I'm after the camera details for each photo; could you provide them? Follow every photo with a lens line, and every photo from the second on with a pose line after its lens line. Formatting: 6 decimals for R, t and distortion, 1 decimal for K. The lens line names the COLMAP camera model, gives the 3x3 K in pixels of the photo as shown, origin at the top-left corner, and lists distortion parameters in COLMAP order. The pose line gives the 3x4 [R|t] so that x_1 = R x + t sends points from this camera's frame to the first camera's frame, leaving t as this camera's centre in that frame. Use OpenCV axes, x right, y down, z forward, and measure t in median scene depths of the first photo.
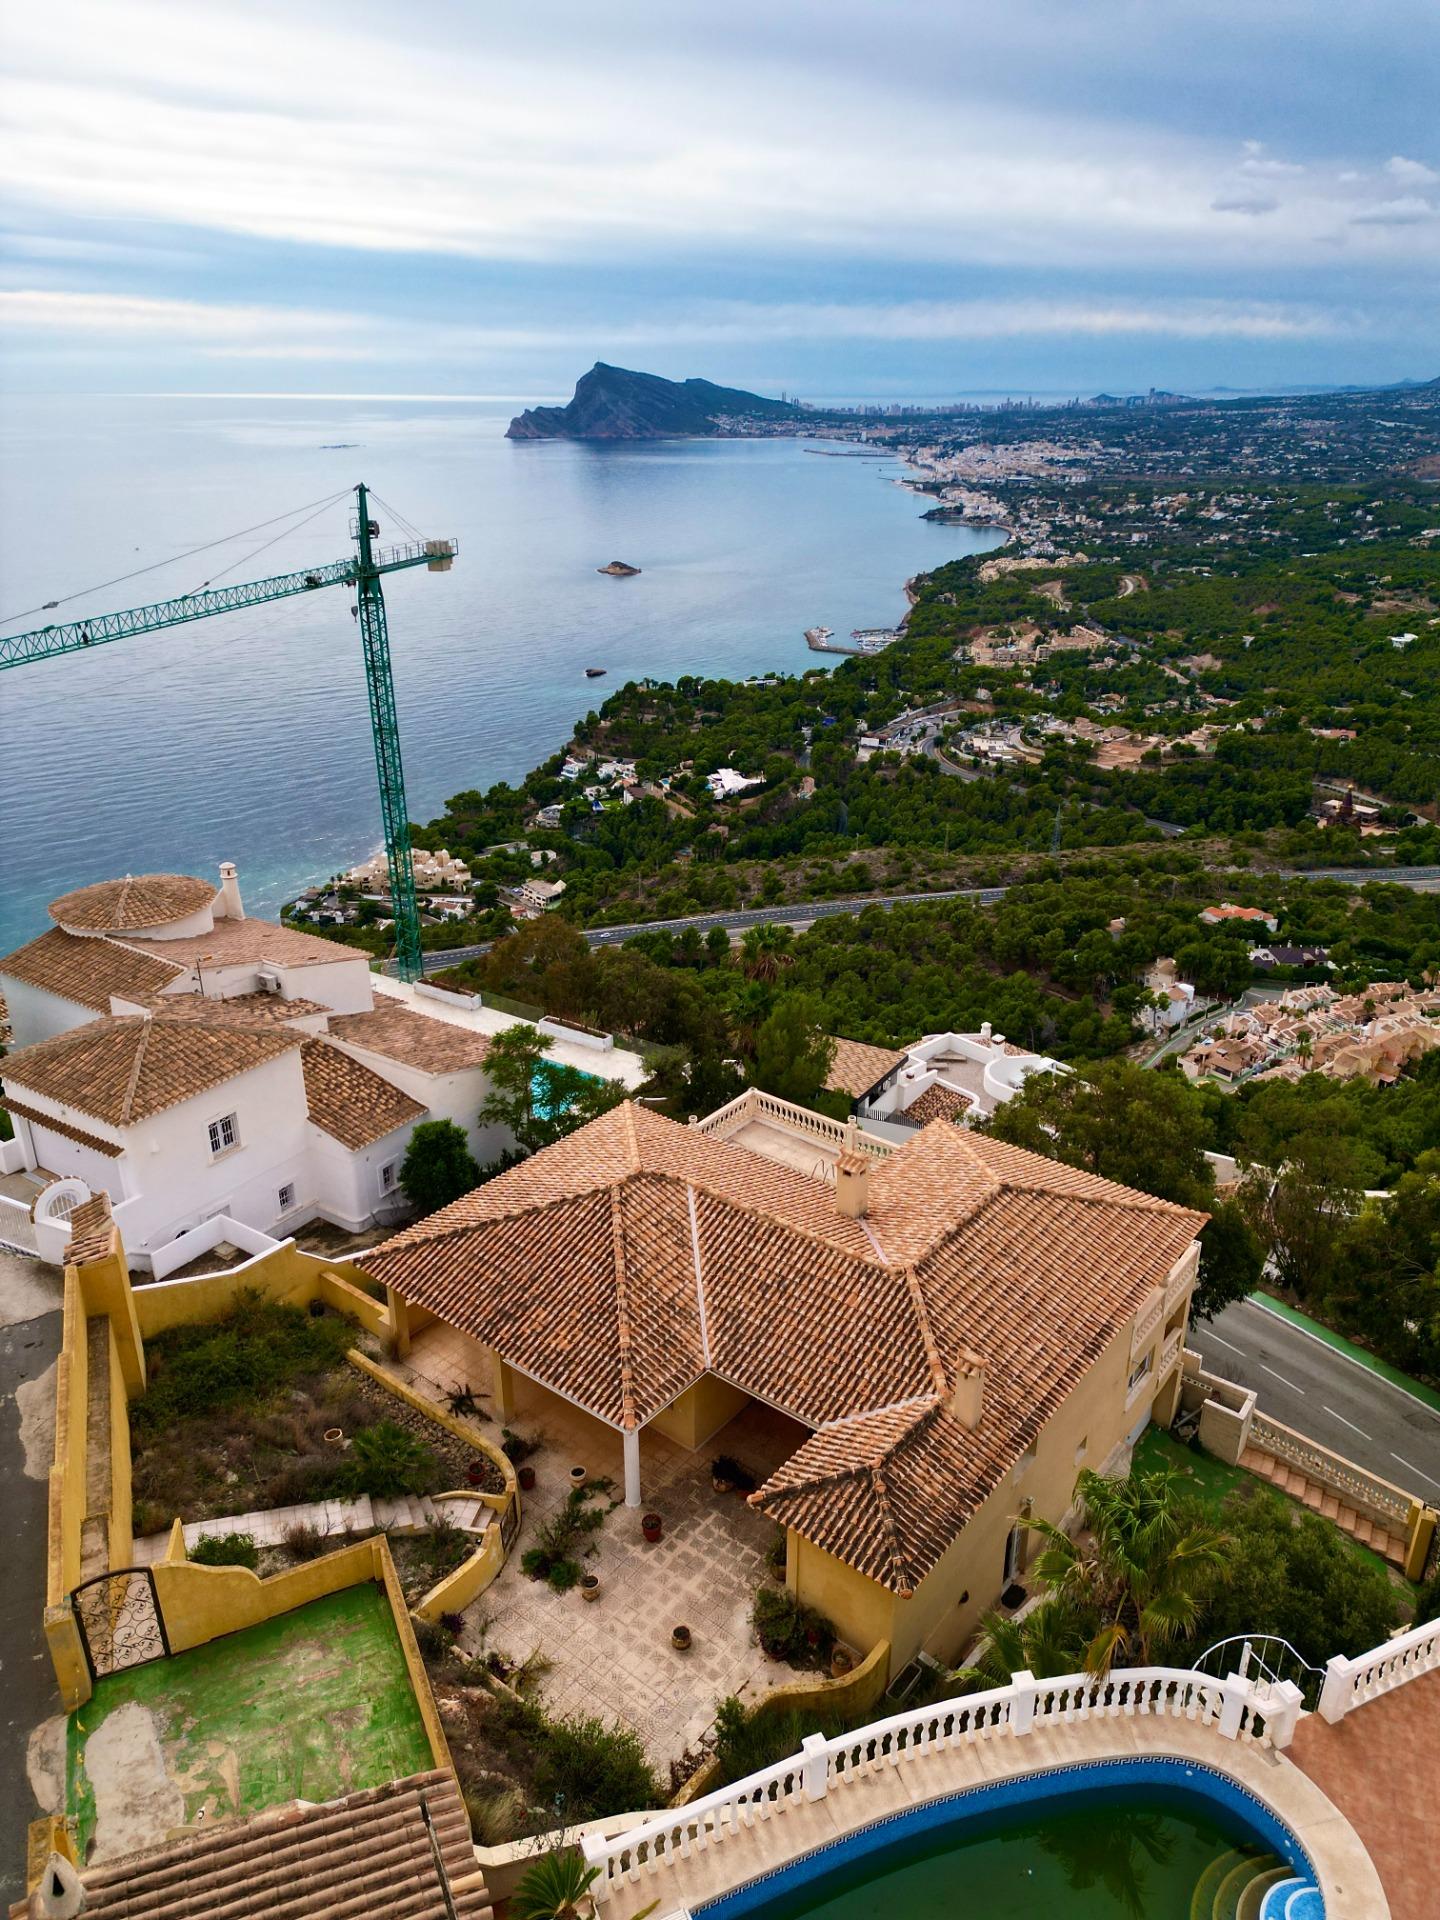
lens RADIAL K [[1327.7, 0, 721.3], [0, 1327.7, 963.2], [0, 0, 1]] dist [0.116109, -0.135180]
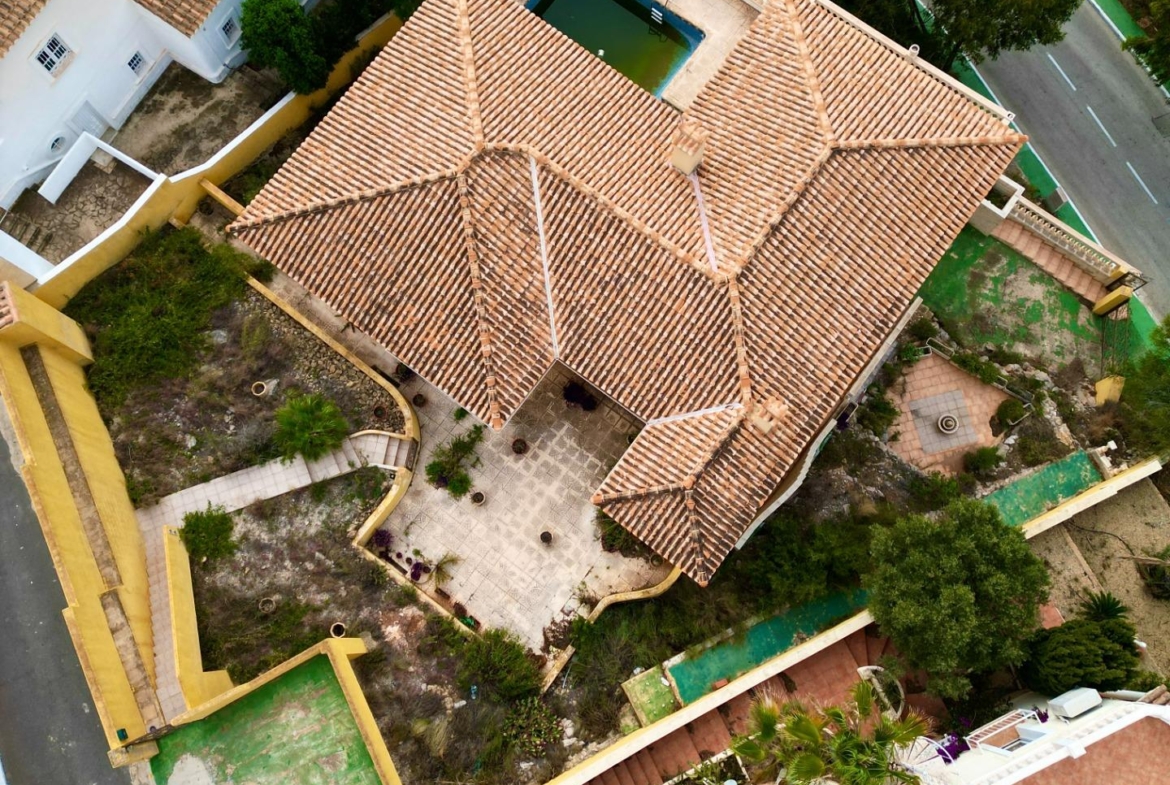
lens RADIAL K [[1077.1, 0, 588.9], [0, 1077.1, 387.7], [0, 0, 1]] dist [0.170209, -0.320135]
pose [[0.999646, -0.026587, -0.001021, 0.018681], [0.016591, 0.592904, 0.805102, -0.451258], [-0.020800, -0.804834, 0.593136, 0.388008]]
